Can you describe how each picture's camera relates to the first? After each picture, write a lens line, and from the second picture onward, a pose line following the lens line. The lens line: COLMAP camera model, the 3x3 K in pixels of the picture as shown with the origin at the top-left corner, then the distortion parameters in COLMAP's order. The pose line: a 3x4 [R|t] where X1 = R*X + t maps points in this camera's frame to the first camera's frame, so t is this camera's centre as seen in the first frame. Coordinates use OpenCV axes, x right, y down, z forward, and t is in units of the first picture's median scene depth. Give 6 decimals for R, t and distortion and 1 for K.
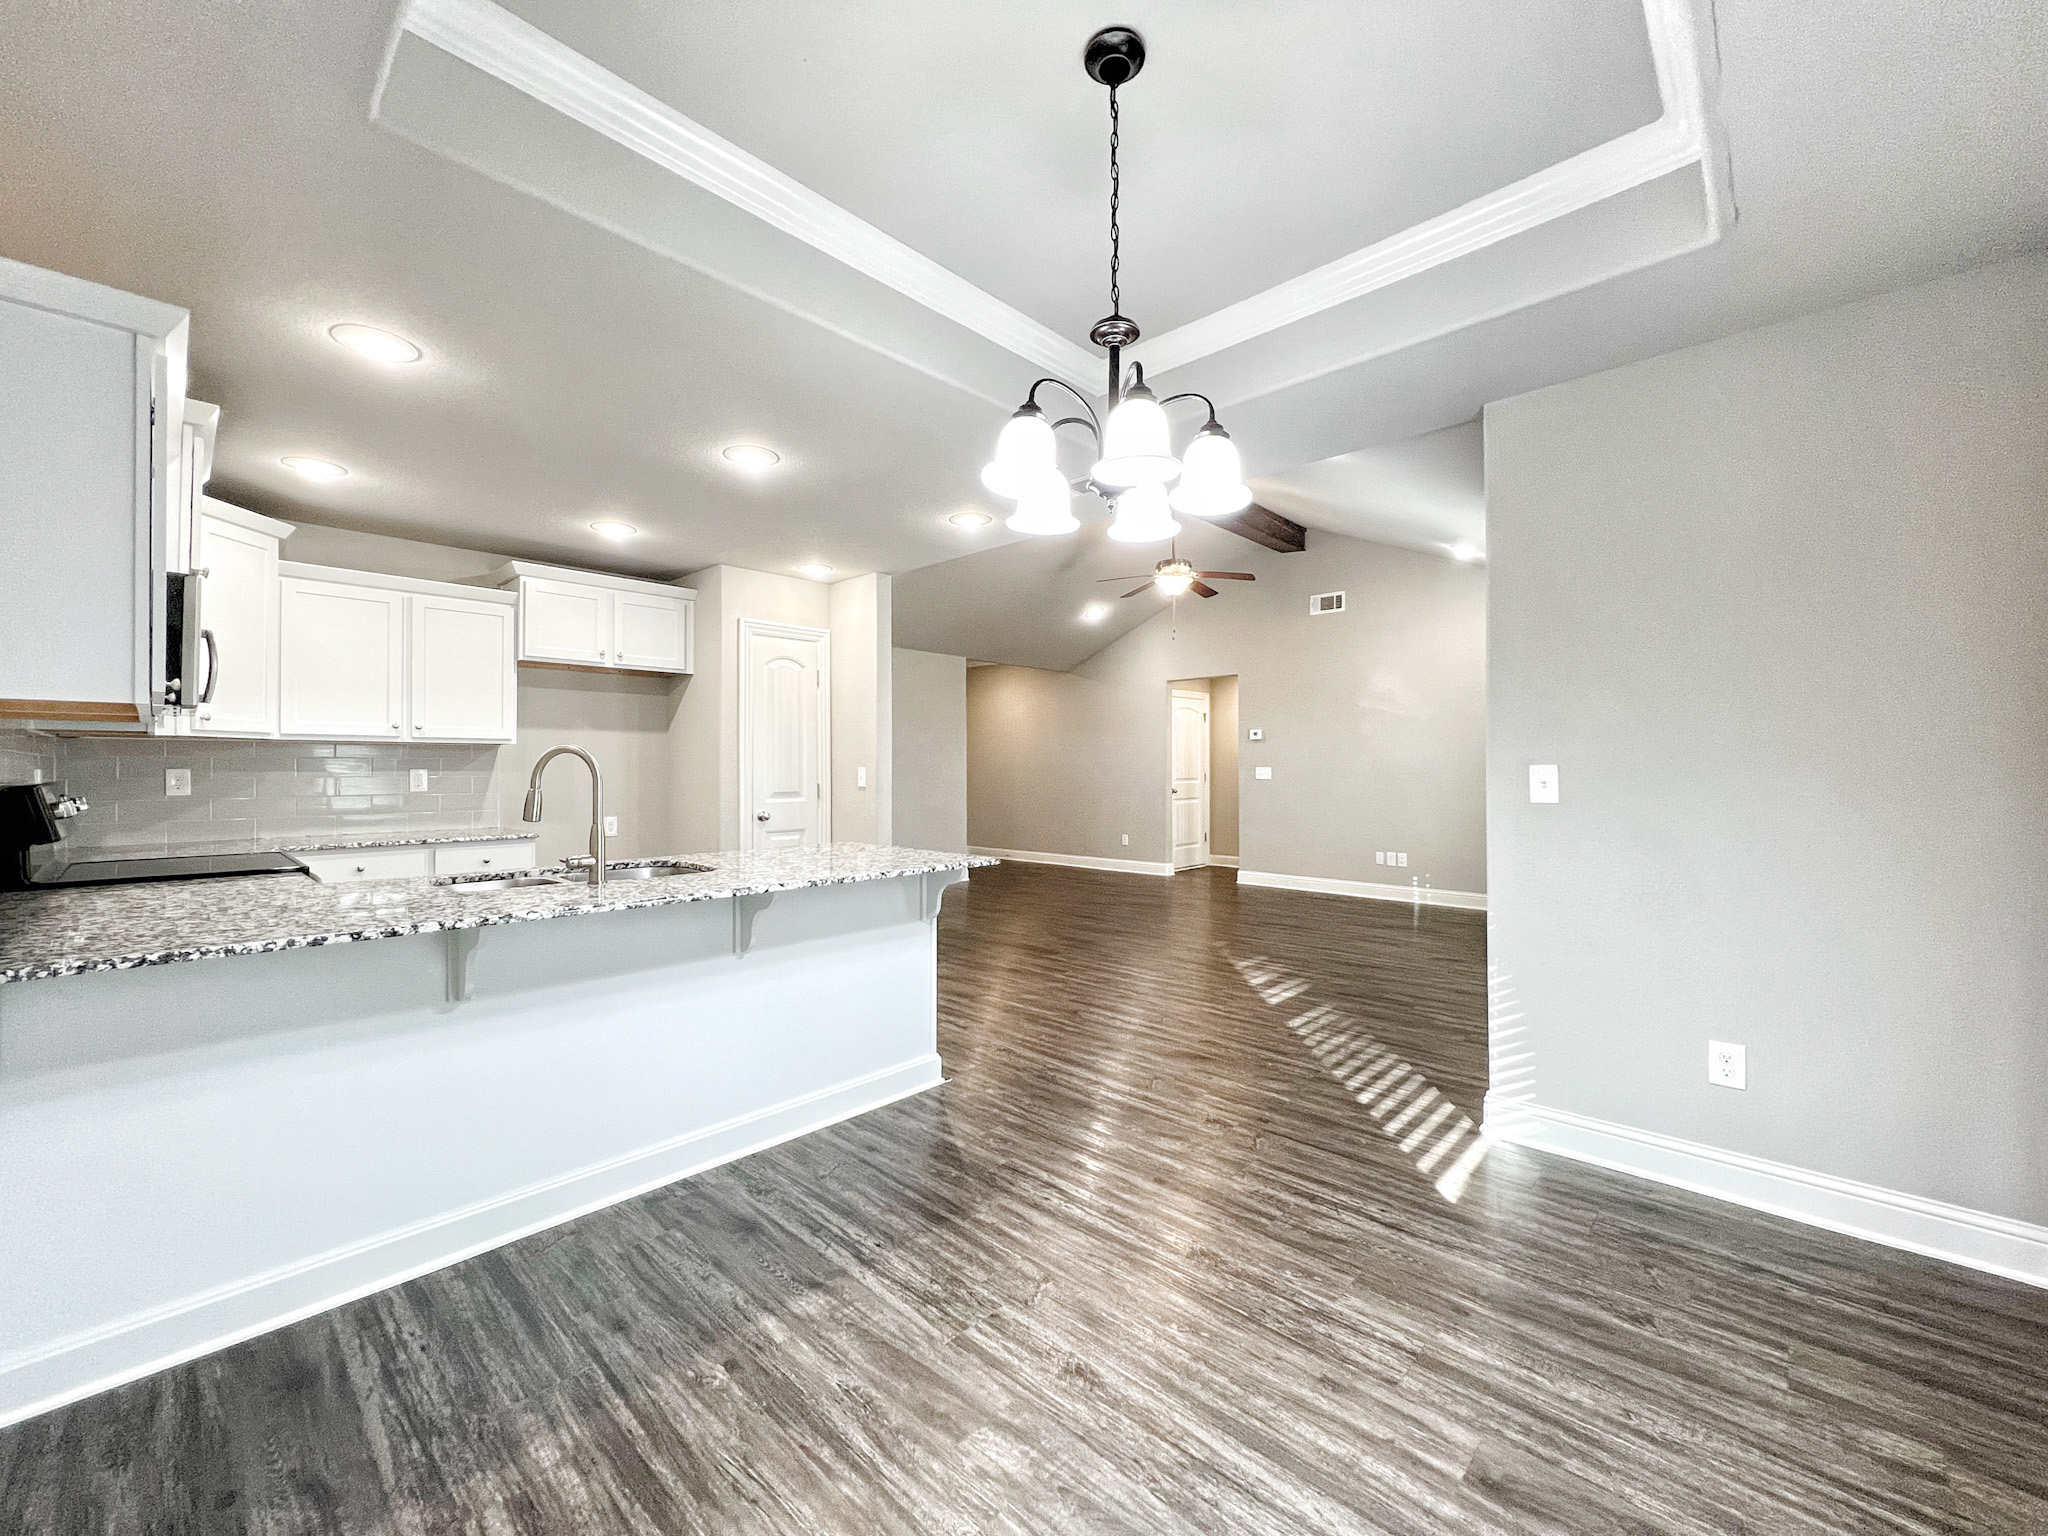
lens RADIAL K [[819.3, 0, 1019.5], [0, 819.3, 759.3], [0, 0, 1]] dist [-0.001452, 0.000094]
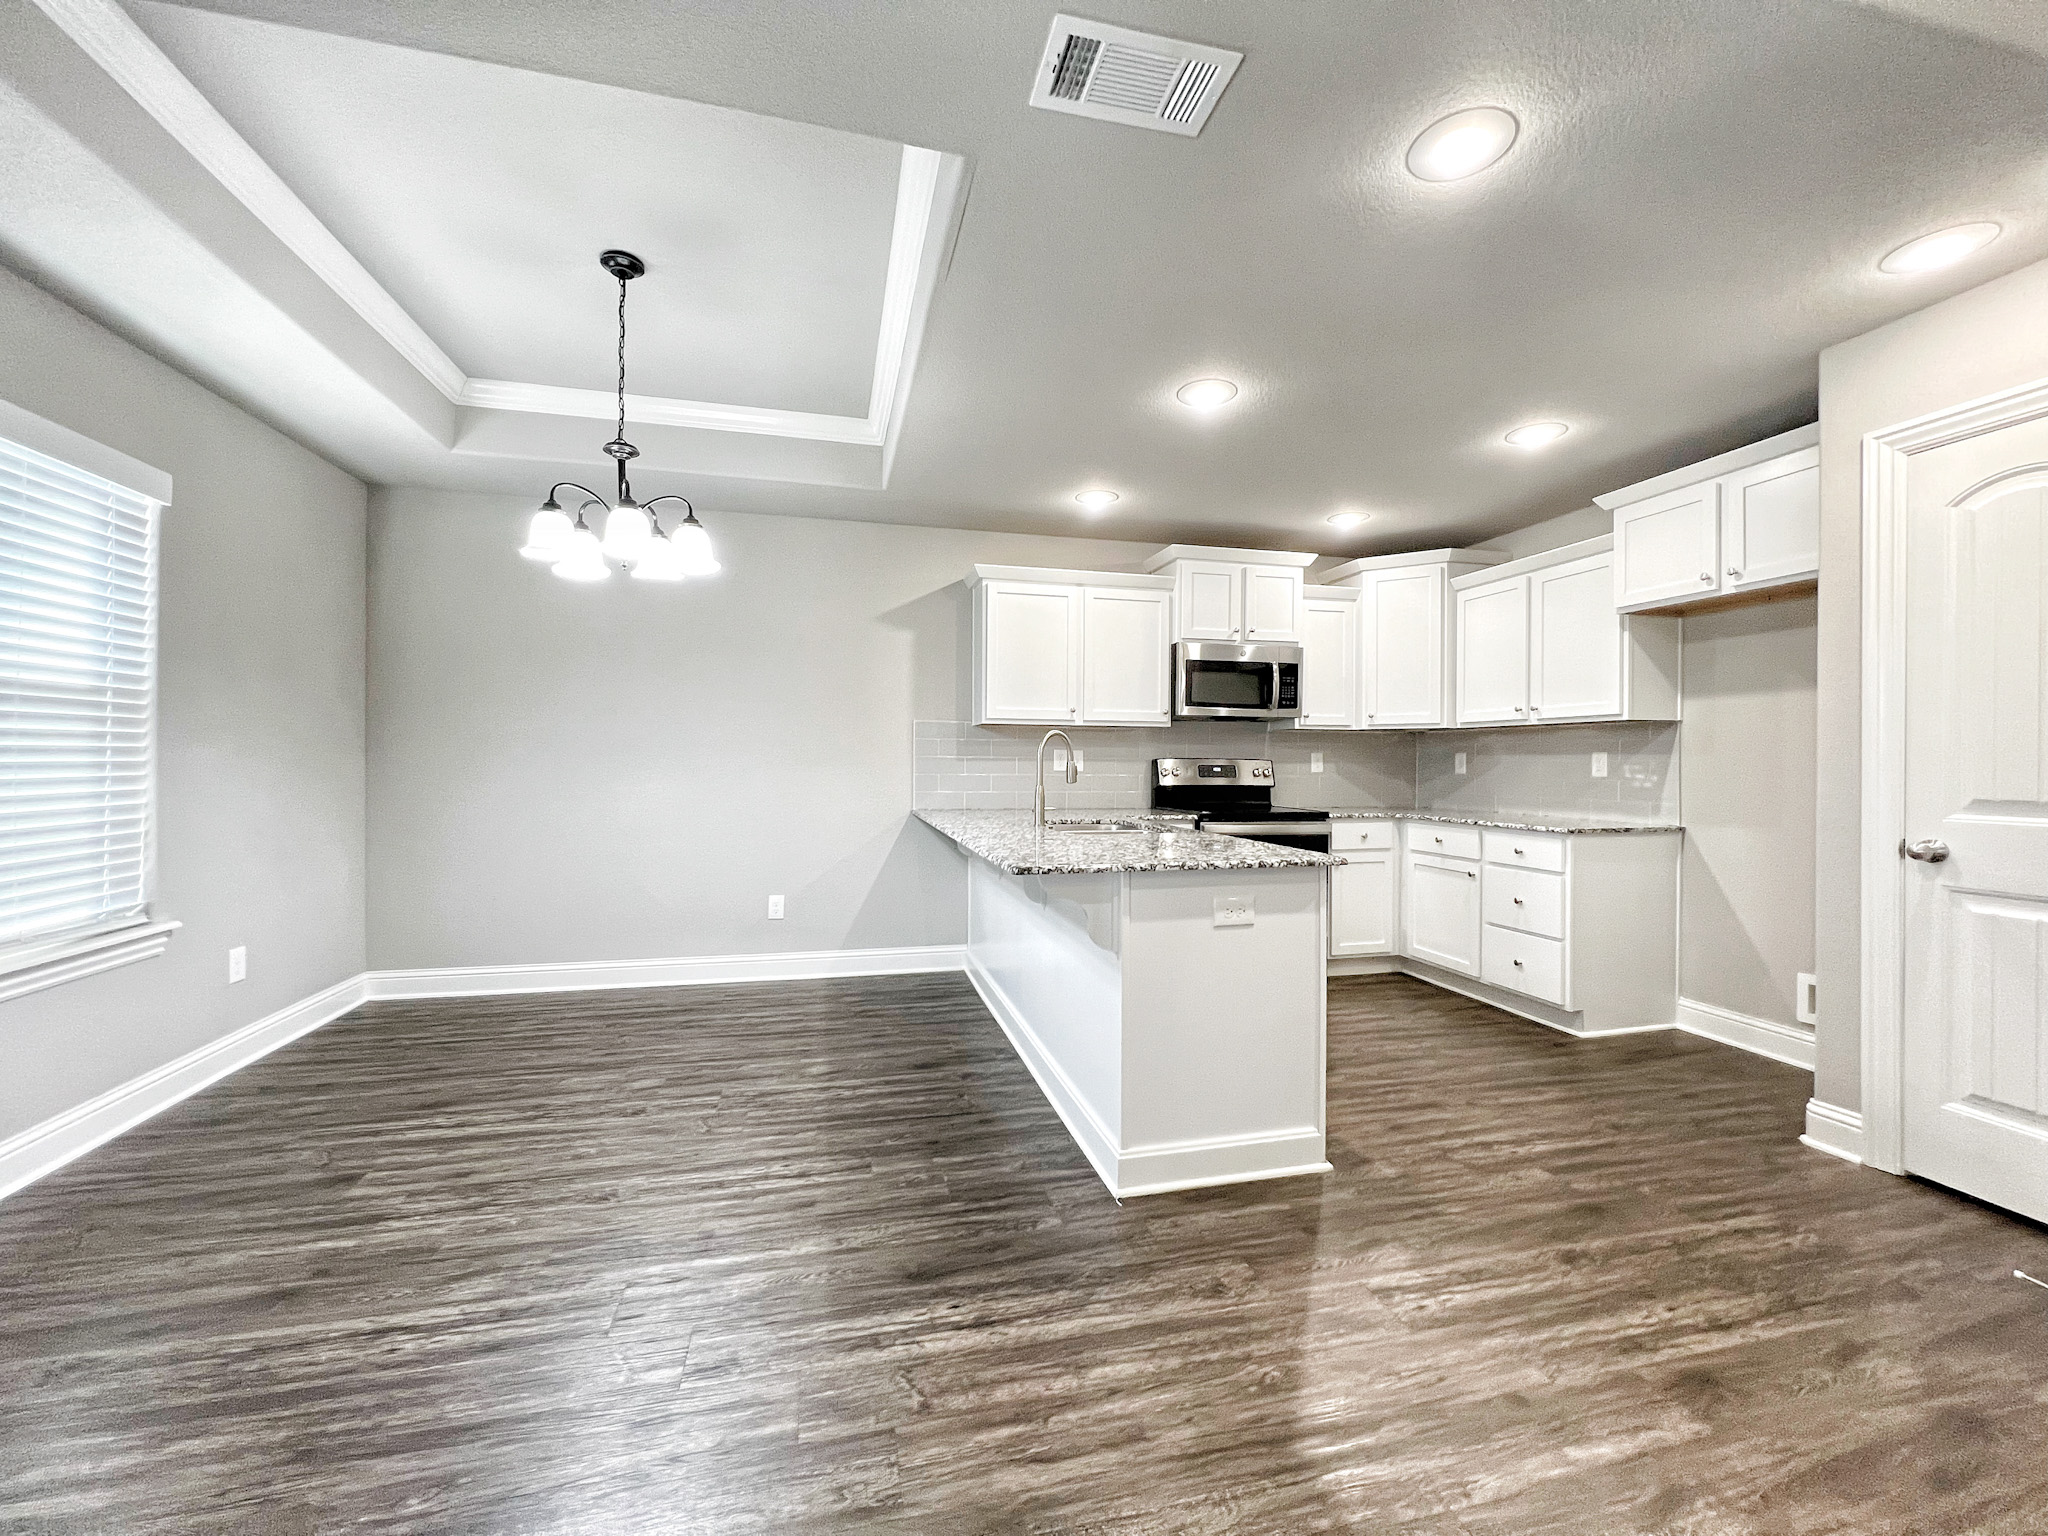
lens RADIAL K [[819.3, 0, 1019.5], [0, 819.3, 759.3], [0, 0, 1]] dist [-0.001452, 0.000094]
pose [[-0.545983, -0.003768, -0.837788, 0.842276], [0.004434, 0.999963, -0.007387, 0.052240], [0.837785, -0.007748, -0.545946, 2.090740]]
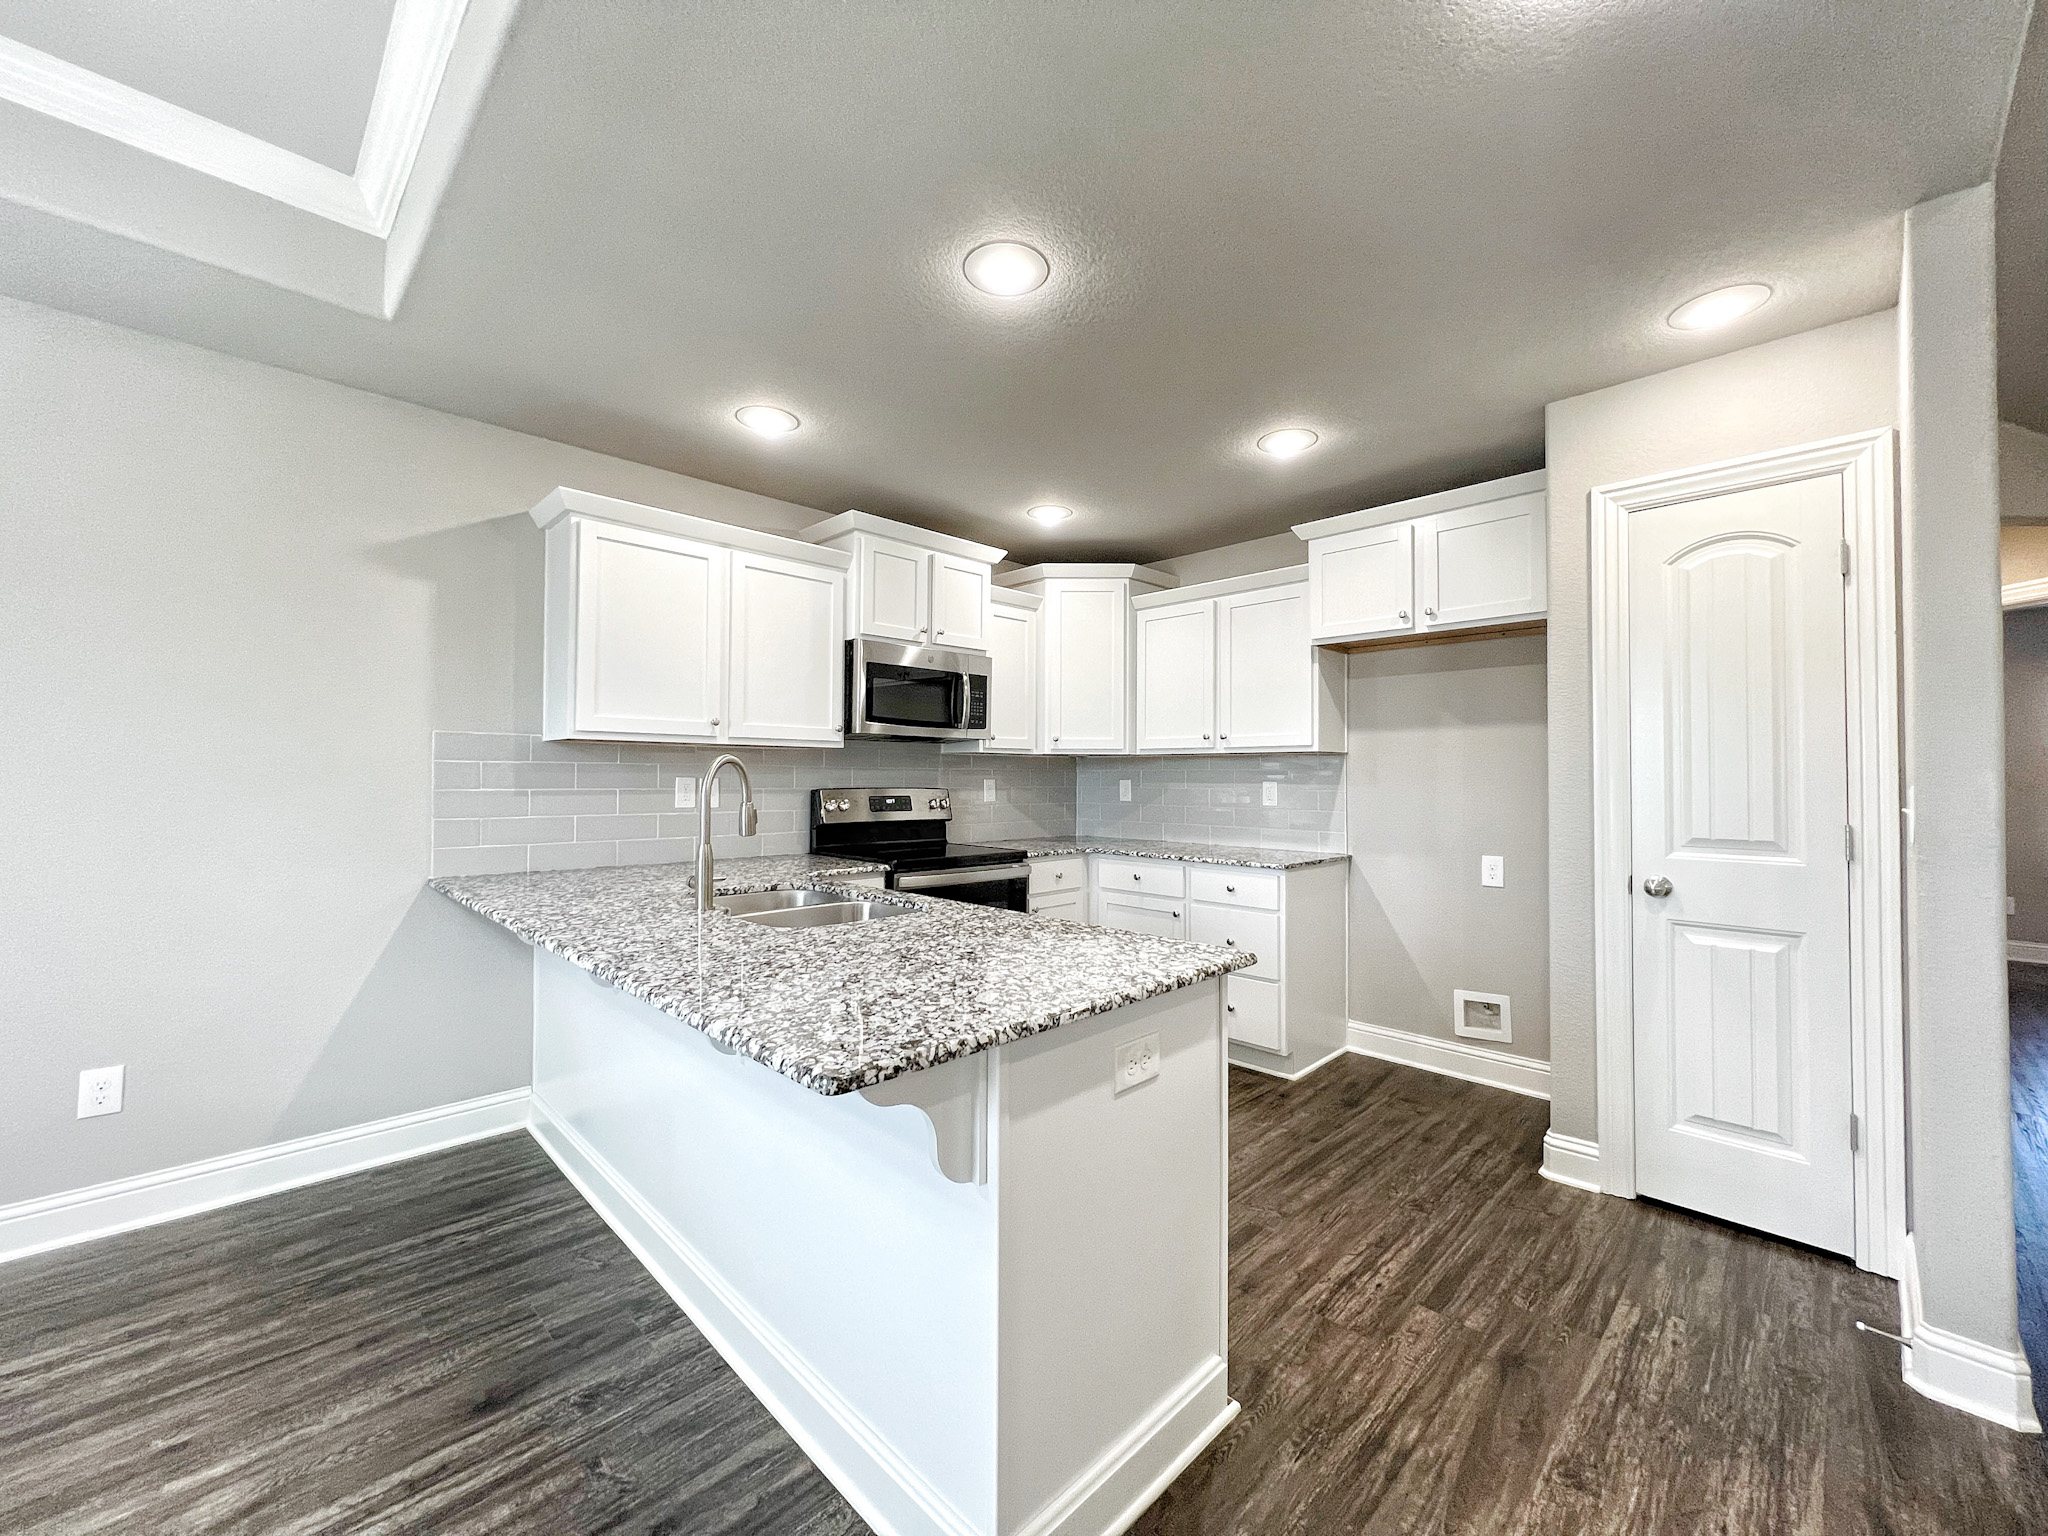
lens RADIAL K [[819.3, 0, 1019.5], [0, 819.3, 759.3], [0, 0, 1]] dist [-0.001452, 0.000094]
pose [[-0.034906, -0.019744, -0.999196, 0.438249], [0.006125, 0.999782, -0.019970, 0.008416], [0.999372, -0.006818, -0.034777, 1.639094]]
